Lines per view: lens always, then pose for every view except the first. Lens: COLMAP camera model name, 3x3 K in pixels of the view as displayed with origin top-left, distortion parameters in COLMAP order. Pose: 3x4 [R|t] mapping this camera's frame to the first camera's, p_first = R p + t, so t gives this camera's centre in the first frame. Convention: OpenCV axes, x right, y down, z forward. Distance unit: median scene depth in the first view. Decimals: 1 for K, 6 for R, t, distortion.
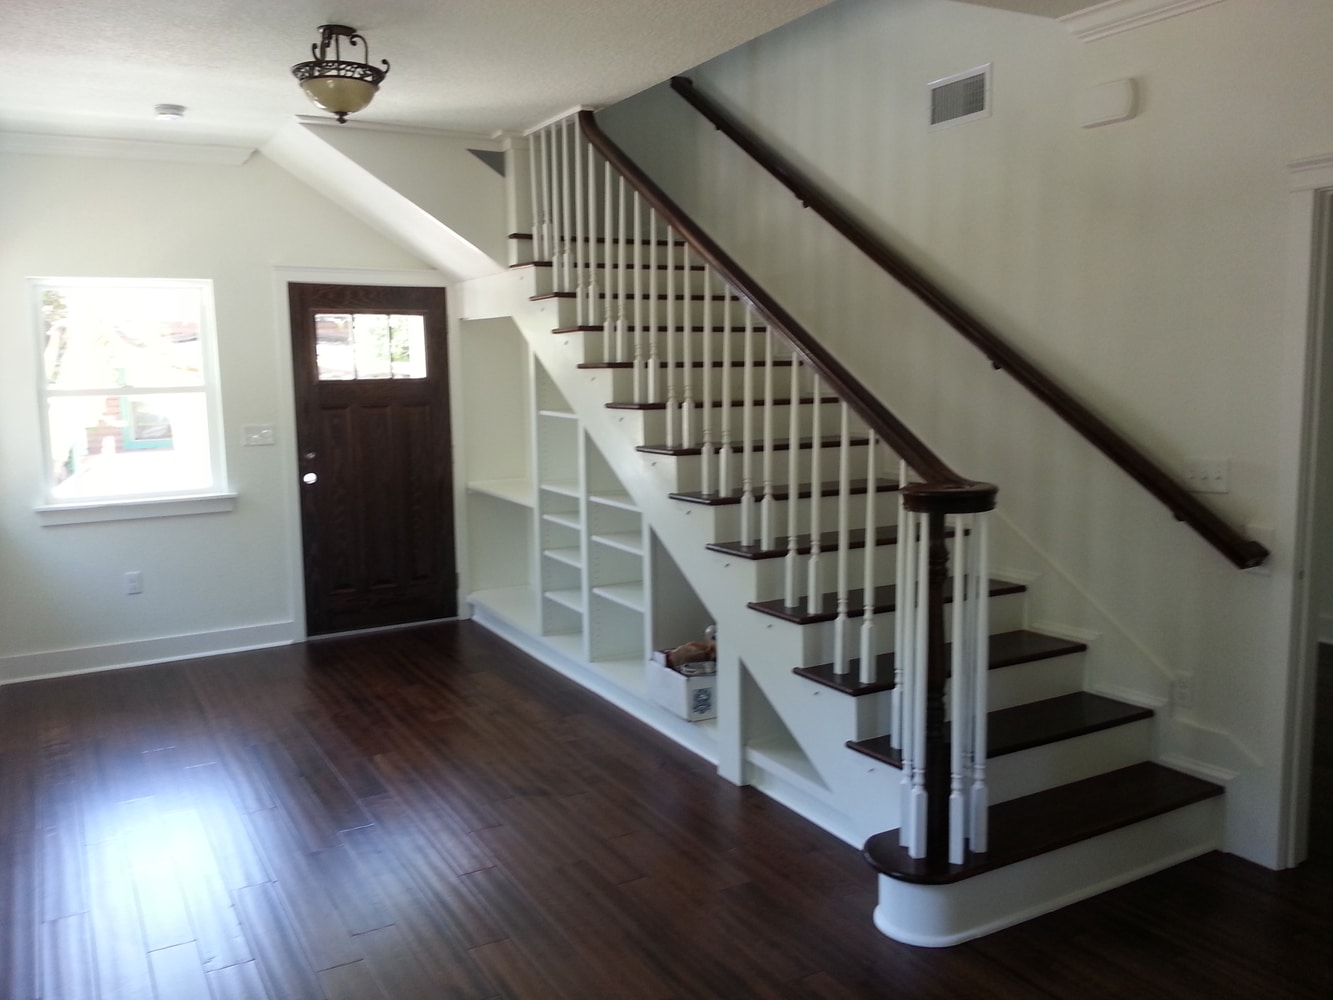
lens RADIAL K [[1092.2, 0, 671.0], [0, 1092.2, 501.4], [0, 0, 1]] dist [0.008914, -0.005367]
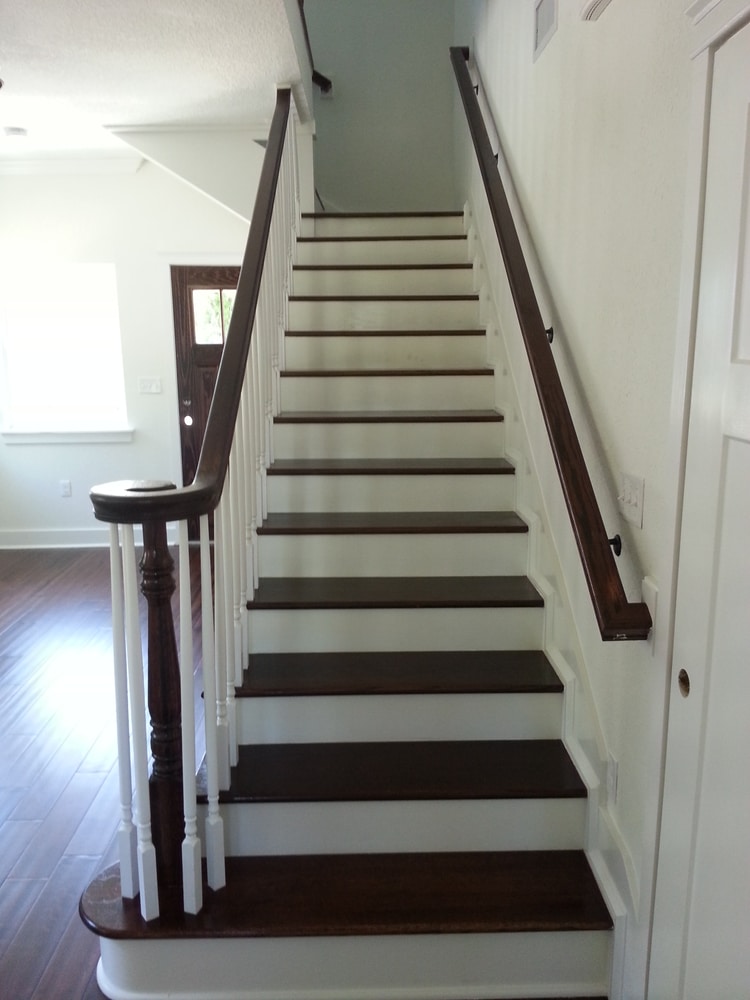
lens RADIAL K [[819.3, 0, 372.4], [0, 819.3, 495.5], [0, 0, 1]] dist [0.008914, -0.005367]
pose [[0.868637, 0.099893, -0.485274, 0.347691], [-0.064397, 0.993918, 0.089328, -0.034582], [0.491246, -0.046344, 0.869787, 0.273204]]
